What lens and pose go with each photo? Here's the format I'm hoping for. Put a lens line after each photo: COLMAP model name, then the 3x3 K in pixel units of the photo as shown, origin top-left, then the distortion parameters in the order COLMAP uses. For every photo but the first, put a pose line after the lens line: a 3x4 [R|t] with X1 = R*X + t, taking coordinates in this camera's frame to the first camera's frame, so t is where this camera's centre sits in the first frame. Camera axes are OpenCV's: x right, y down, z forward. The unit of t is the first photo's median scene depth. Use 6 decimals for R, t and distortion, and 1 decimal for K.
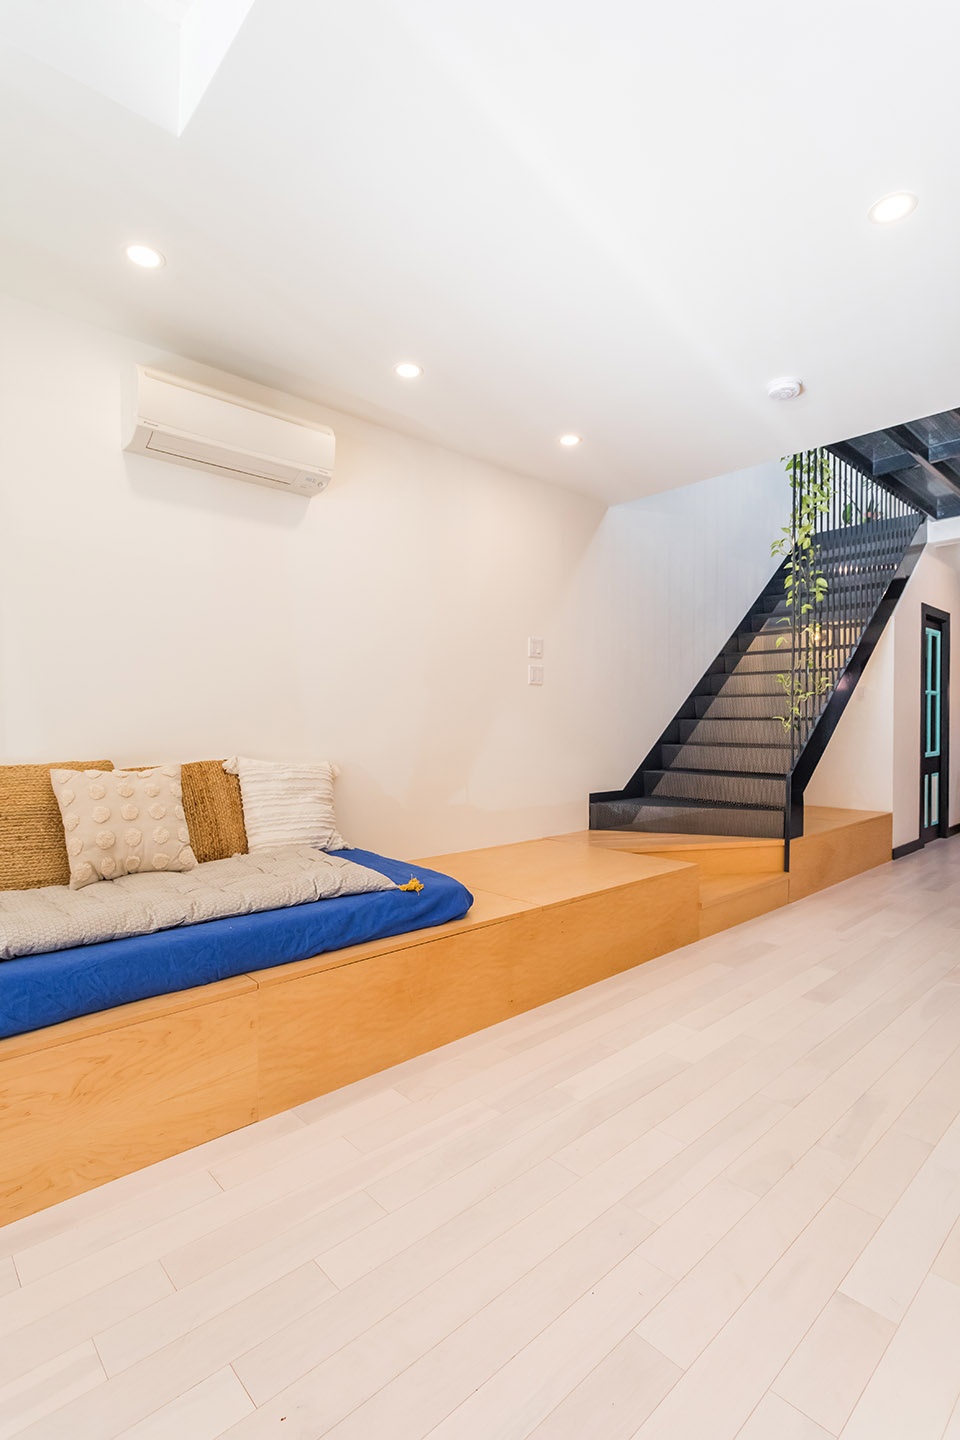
lens RADIAL K [[679.8, 0, 481.9], [0, 679.8, 723.7], [0, 0, 1]] dist [-0.000328, 0.000651]
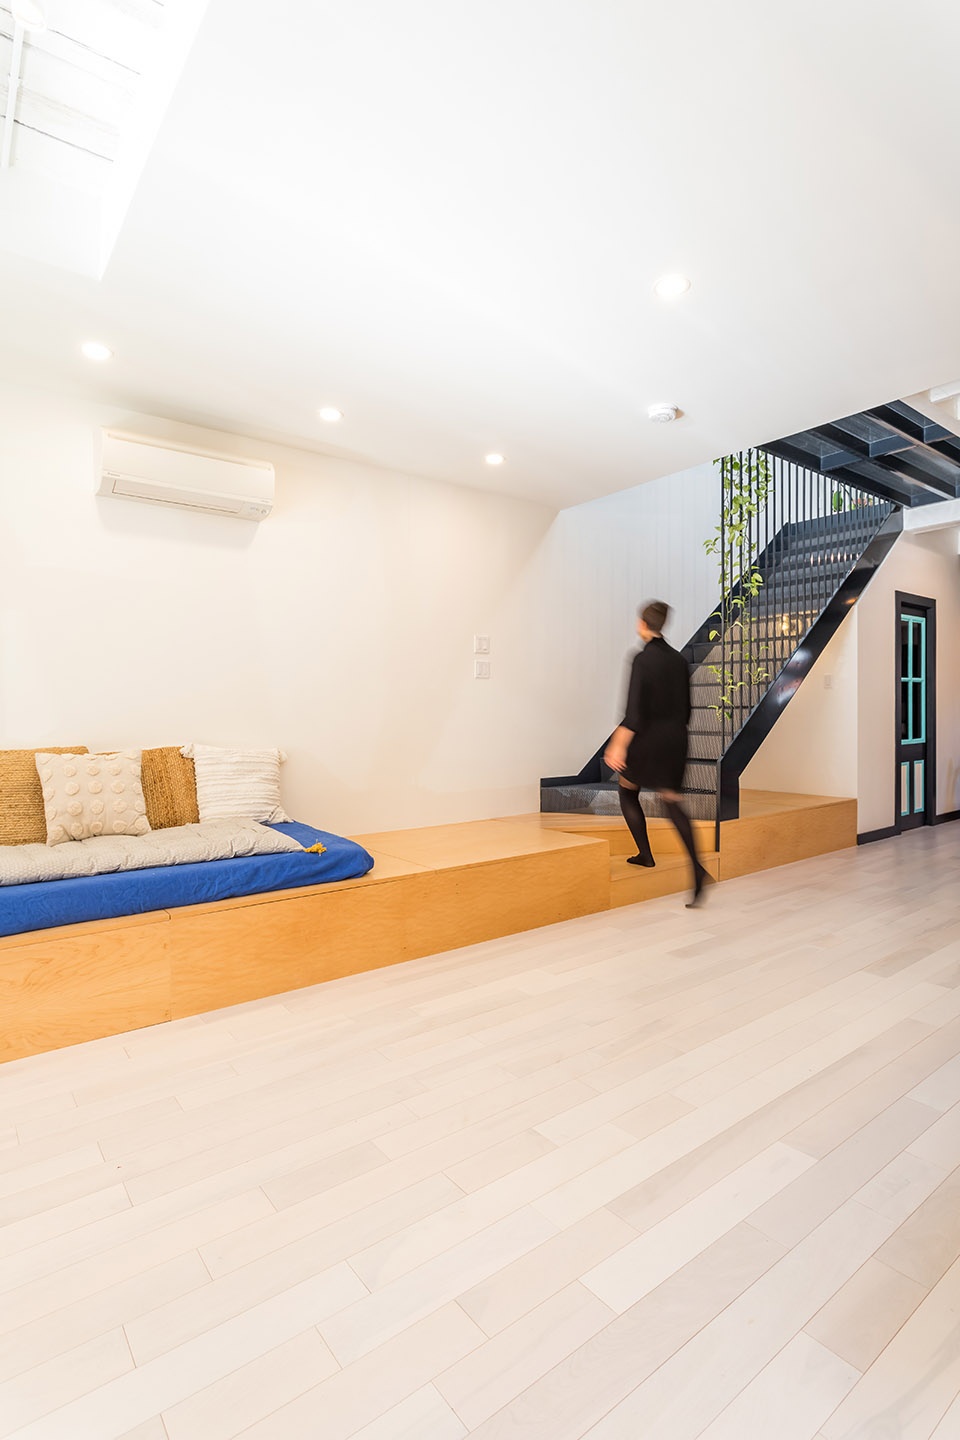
lens RADIAL K [[710.2, 0, 479.0], [0, 710.2, 715.0], [0, 0, 1]] dist [-0.005513, -0.000367]
pose [[0.995765, -0.006767, -0.091683, 0.247657], [0.006987, 0.999973, 0.002088, -0.000817], [0.091667, -0.002719, 0.995786, -0.191678]]
